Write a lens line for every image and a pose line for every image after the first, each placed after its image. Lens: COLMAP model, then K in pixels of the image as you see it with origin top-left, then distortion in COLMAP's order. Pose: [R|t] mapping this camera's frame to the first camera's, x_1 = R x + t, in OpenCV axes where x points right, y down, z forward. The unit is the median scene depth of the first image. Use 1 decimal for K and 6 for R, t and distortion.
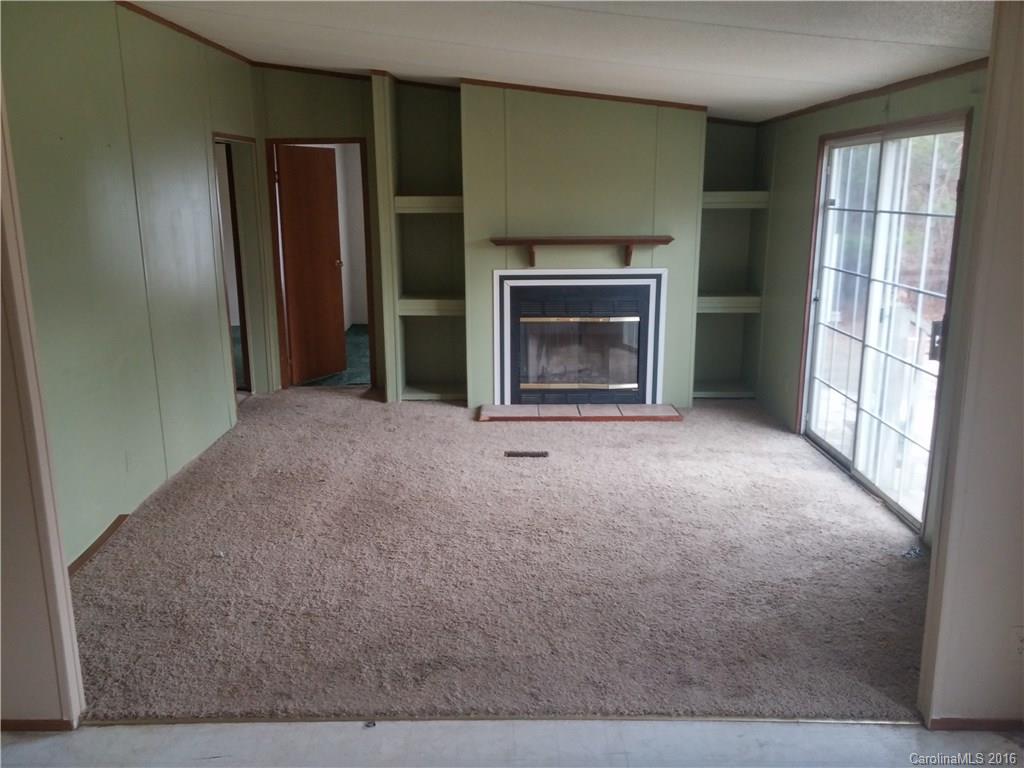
lens RADIAL K [[871.2, 0, 503.0], [0, 871.2, 385.7], [0, 0, 1]] dist [0.082518, -0.108601]
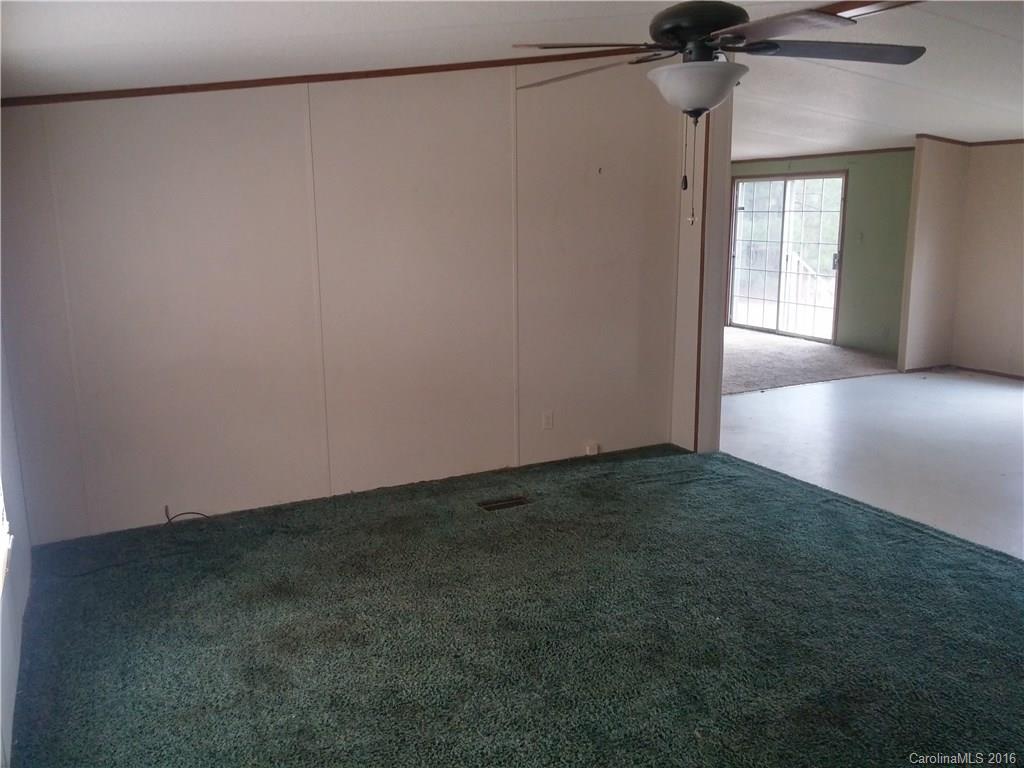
lens RADIAL K [[871.2, 0, 503.0], [0, 871.2, 385.7], [0, 0, 1]] dist [0.082518, -0.108601]
pose [[0.886932, -0.097846, 0.451417, -1.411191], [0.106320, 0.994310, 0.006624, 0.170147], [-0.449497, 0.042120, 0.892288, -0.731408]]
